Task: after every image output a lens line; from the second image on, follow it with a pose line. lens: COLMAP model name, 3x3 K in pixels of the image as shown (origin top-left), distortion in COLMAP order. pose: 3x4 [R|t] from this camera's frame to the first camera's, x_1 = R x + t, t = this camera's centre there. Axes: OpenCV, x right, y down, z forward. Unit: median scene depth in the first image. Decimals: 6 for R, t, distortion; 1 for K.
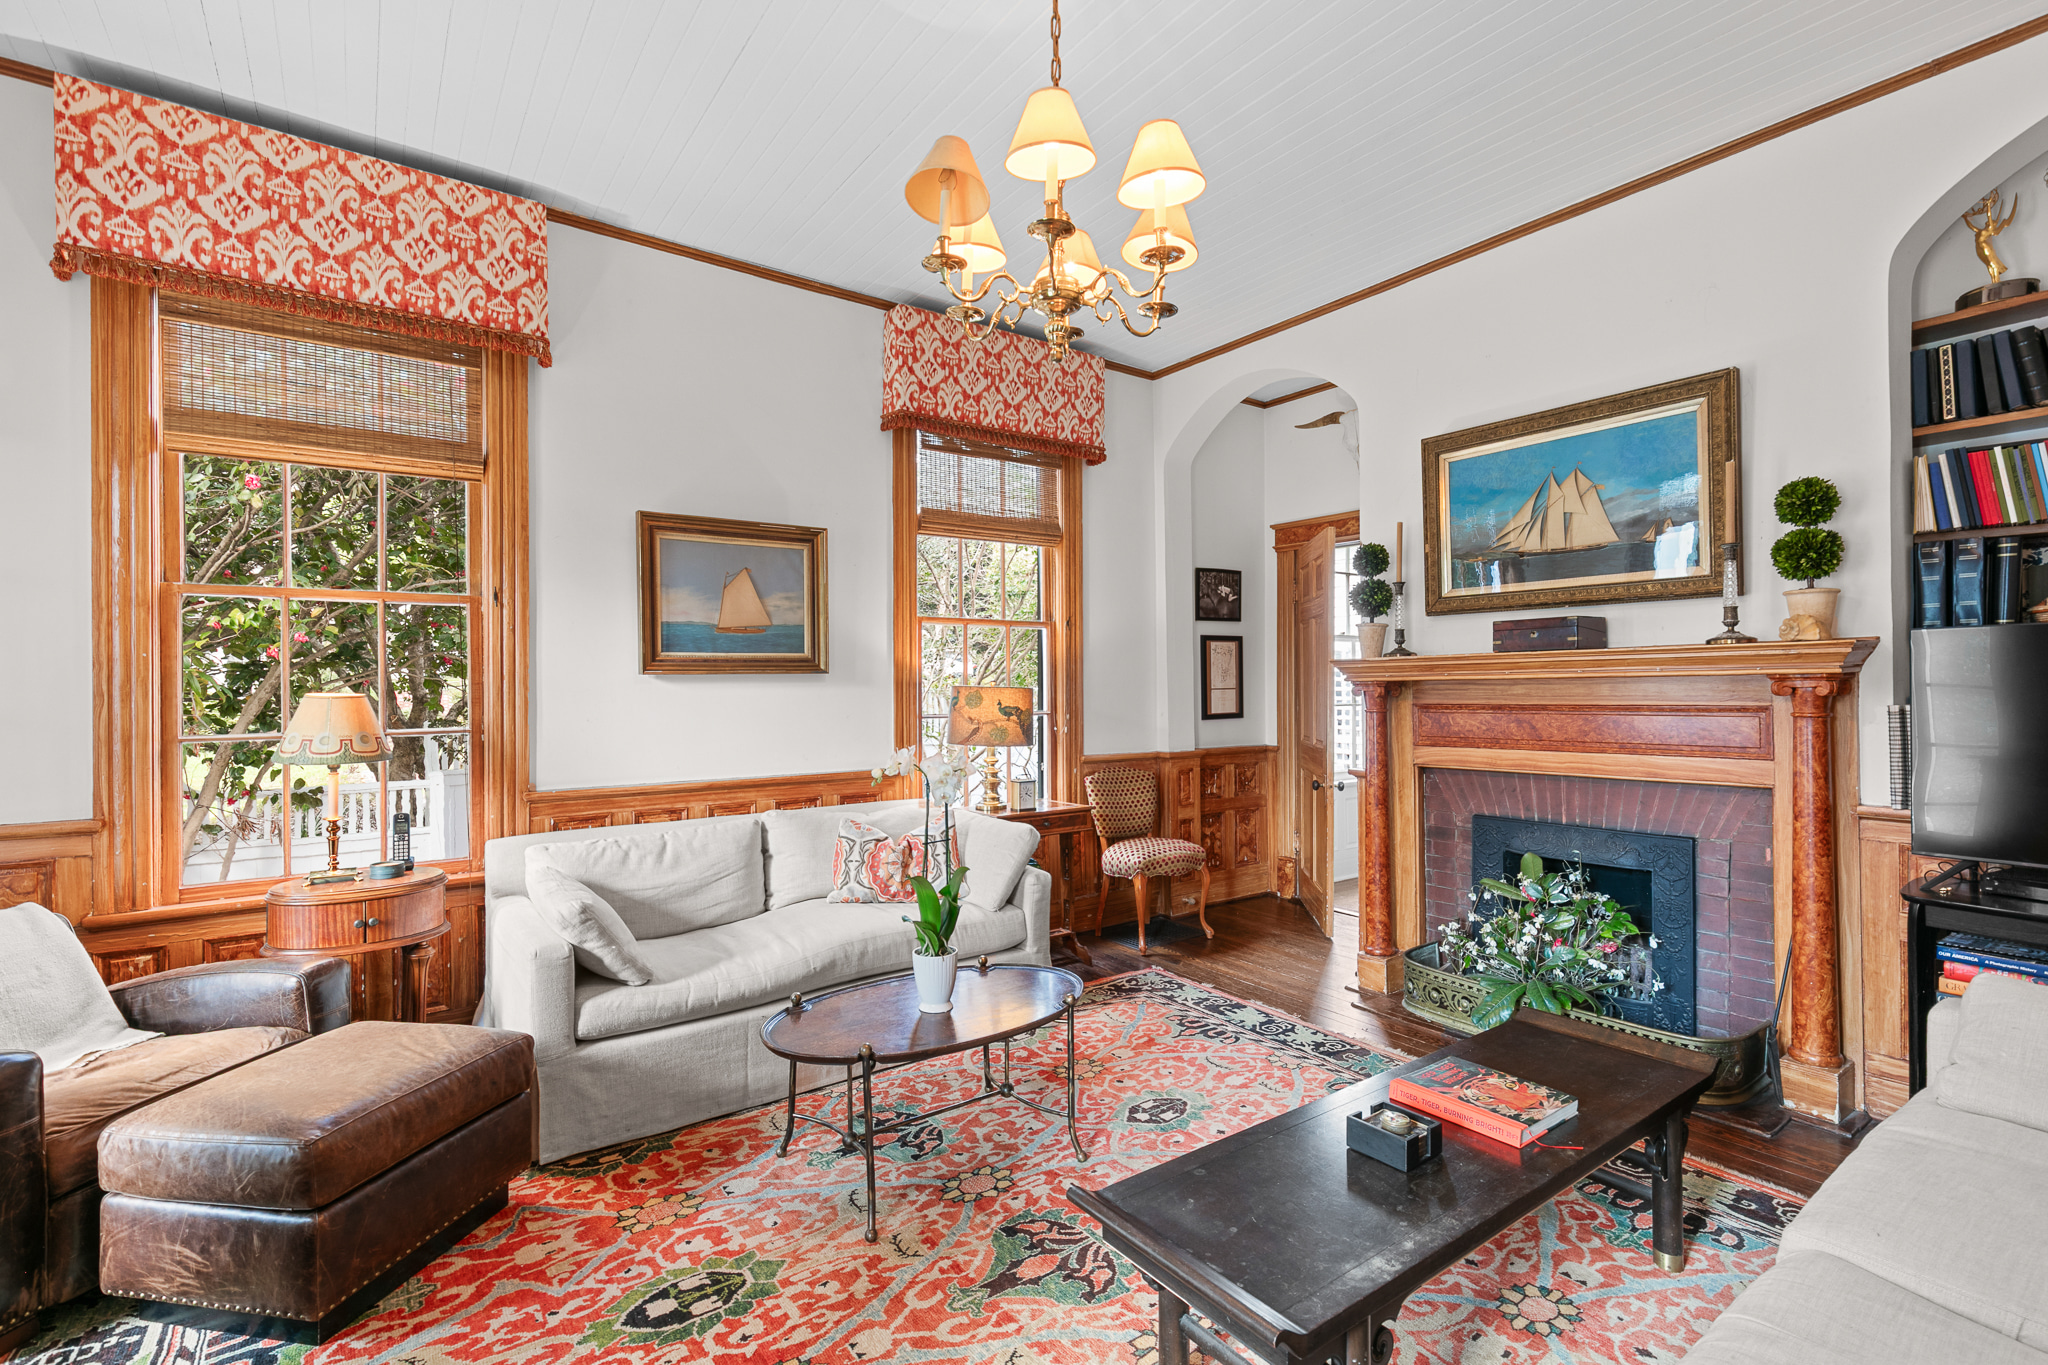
lens RADIAL K [[938.4, 0, 1044.7], [0, 938.4, 681.7], [0, 0, 1]] dist [0.008451, -0.002689]
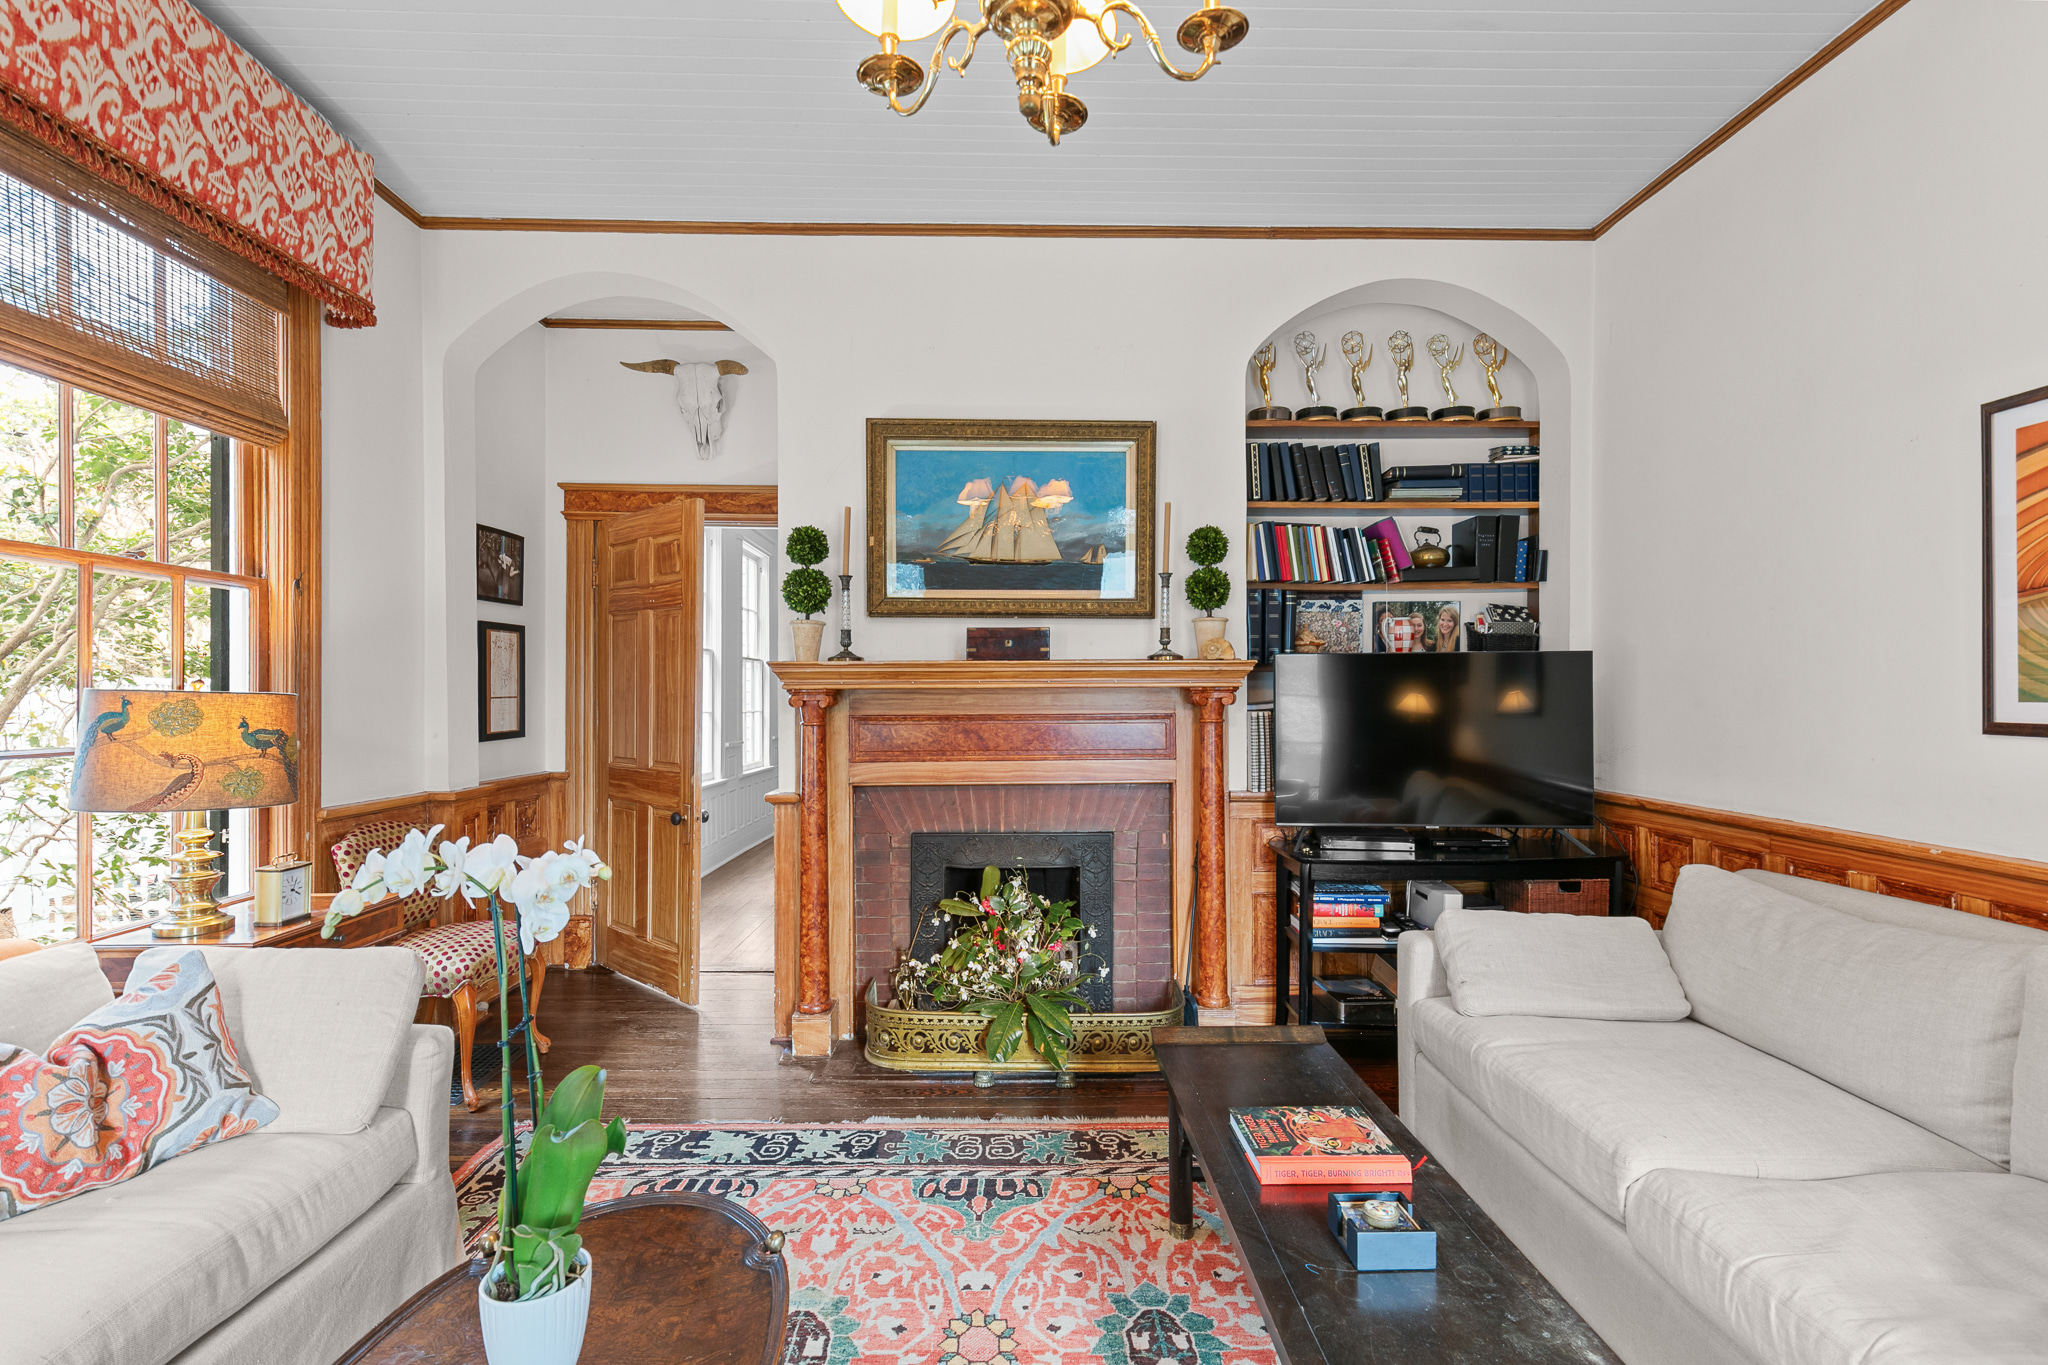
lens RADIAL K [[938.4, 0, 1025.0], [0, 938.4, 688.8], [0, 0, 1]] dist [0.008451, -0.002689]
pose [[0.576494, 0.010829, 0.817030, -0.250075], [-0.008735, 0.999937, -0.007090, 0.003725], [-0.817055, -0.003049, 0.576552, 0.385194]]
